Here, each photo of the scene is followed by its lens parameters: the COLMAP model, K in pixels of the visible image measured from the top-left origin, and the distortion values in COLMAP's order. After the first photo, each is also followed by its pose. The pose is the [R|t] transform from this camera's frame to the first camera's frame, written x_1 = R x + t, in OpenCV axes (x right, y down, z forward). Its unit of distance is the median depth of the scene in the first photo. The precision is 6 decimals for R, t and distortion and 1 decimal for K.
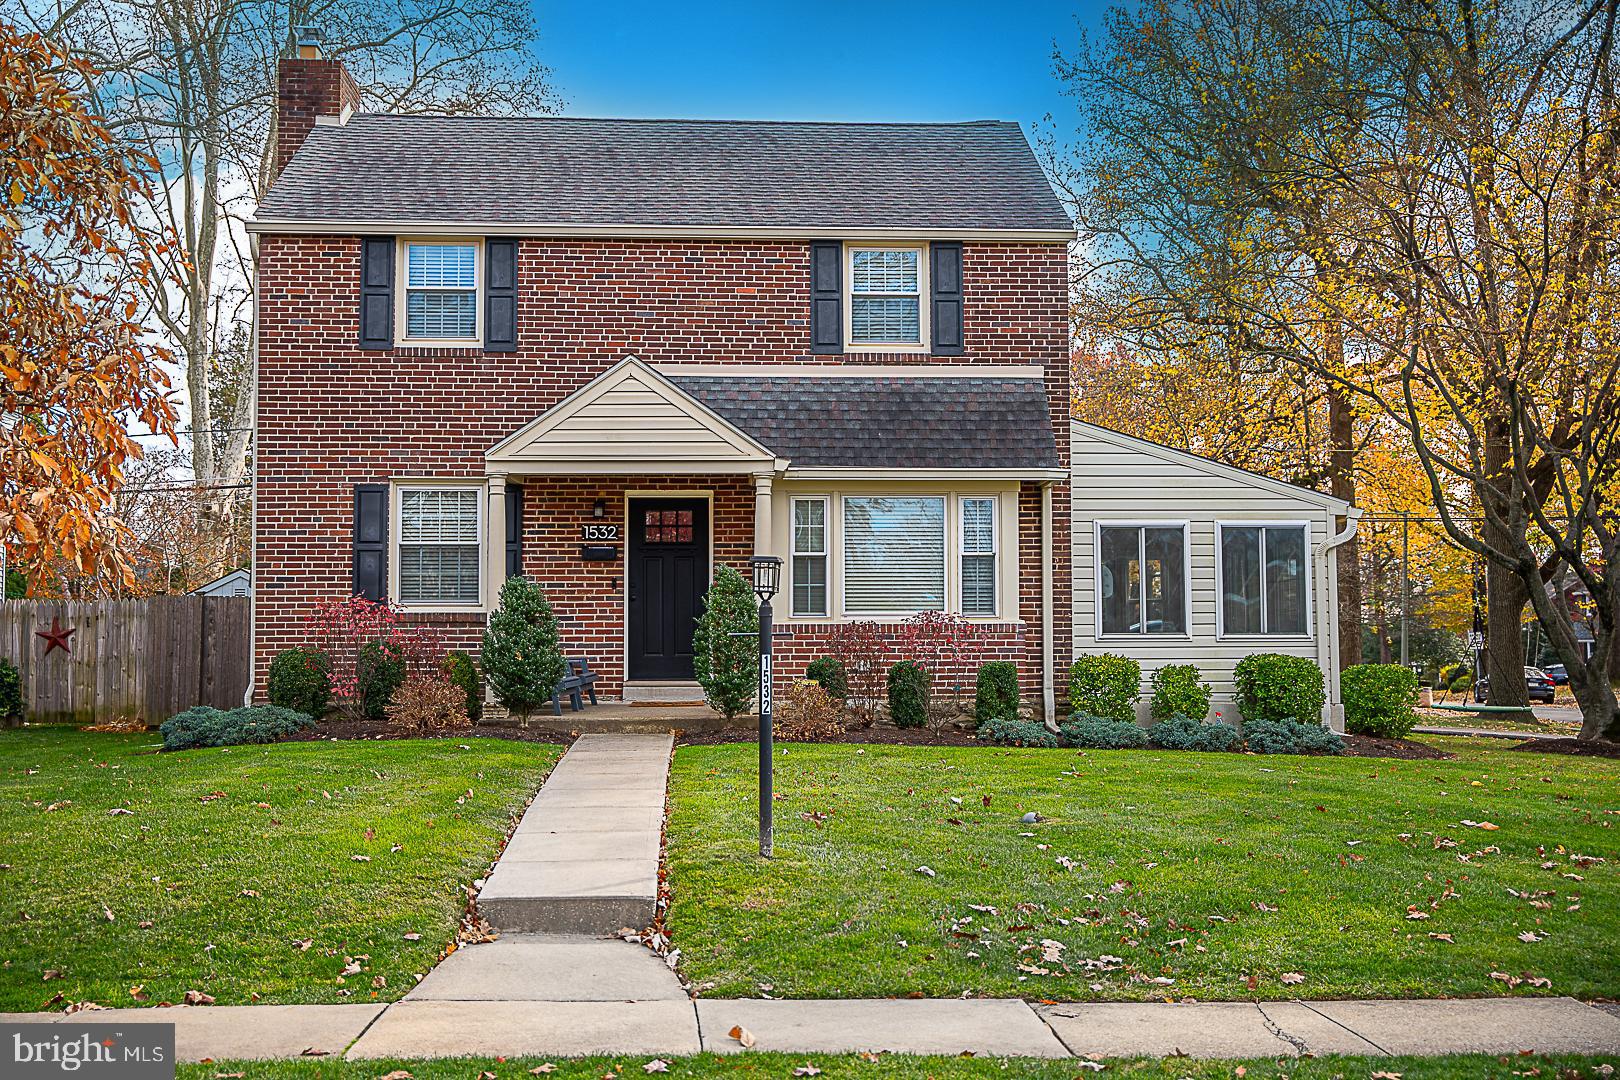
lens RADIAL K [[1795.3, 0, 810.0], [0, 1795.3, 540.0], [0, 0, 1]] dist [-0.002163, 0.001206]
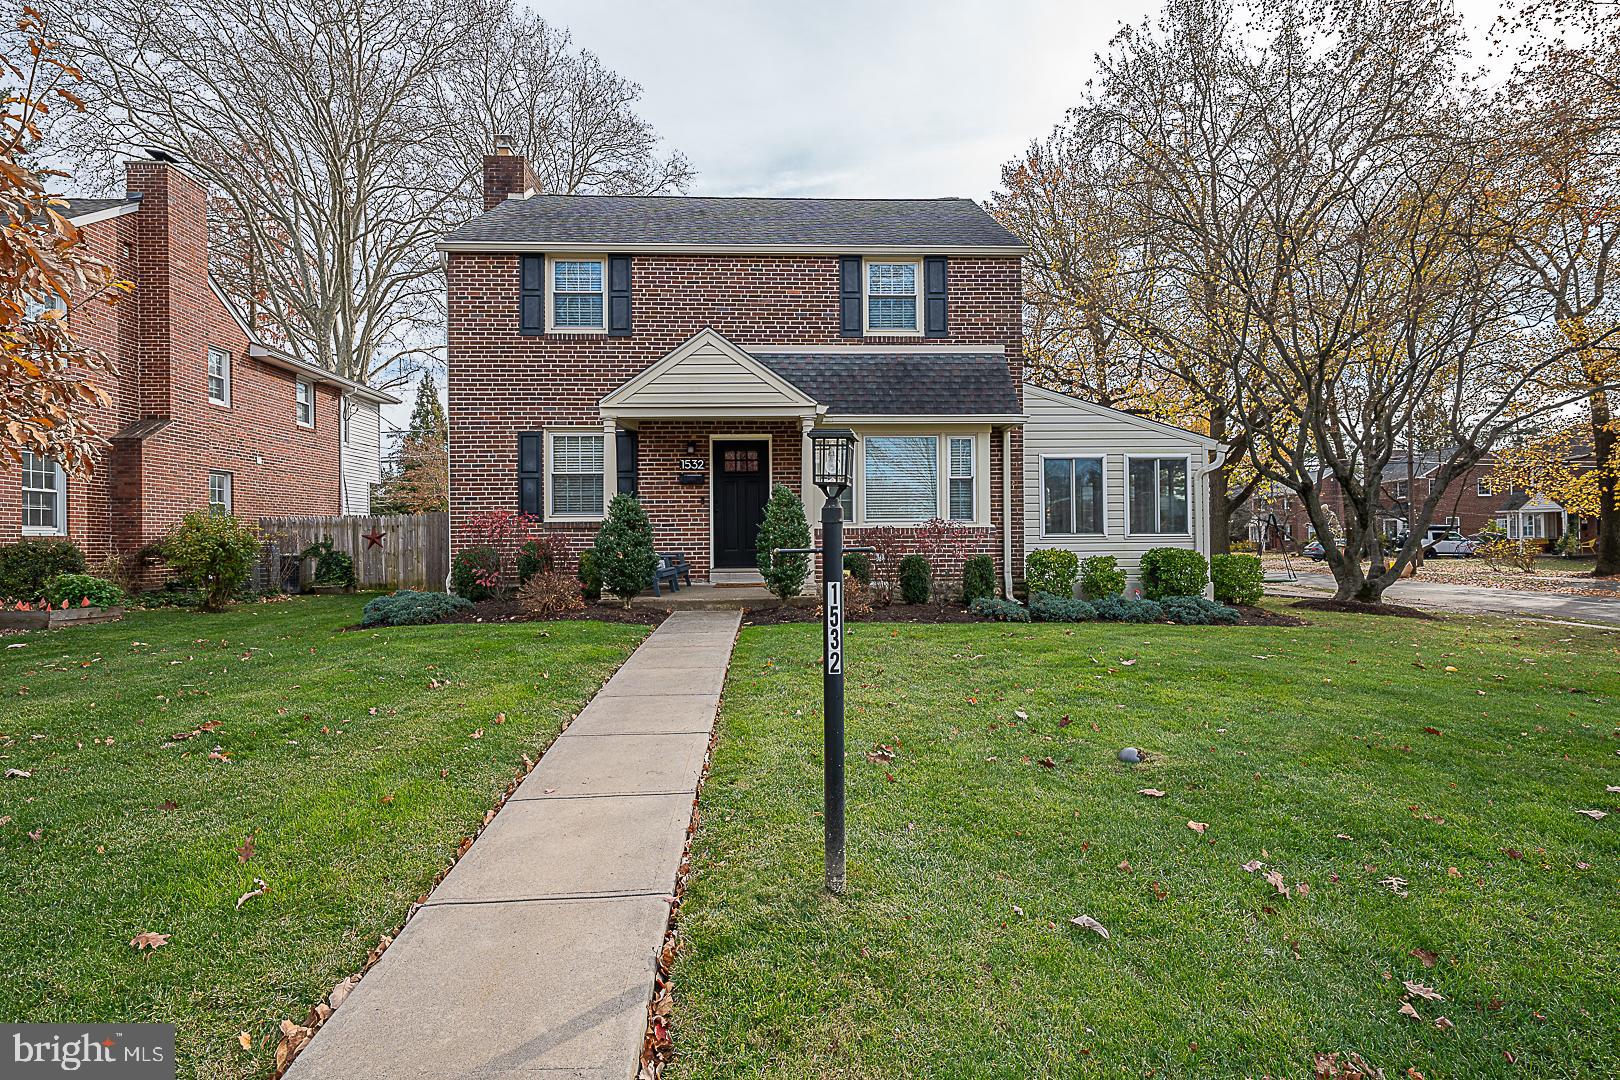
lens RADIAL K [[910.7, 0, 810.0], [0, 910.7, 540.0], [0, 0, 1]] dist [-0.020907, 0.000003]
pose [[0.999822, -0.005213, -0.018116, -0.011280], [0.006311, 0.998111, 0.061107, 0.012042], [0.017763, -0.061210, 0.997967, 0.281496]]
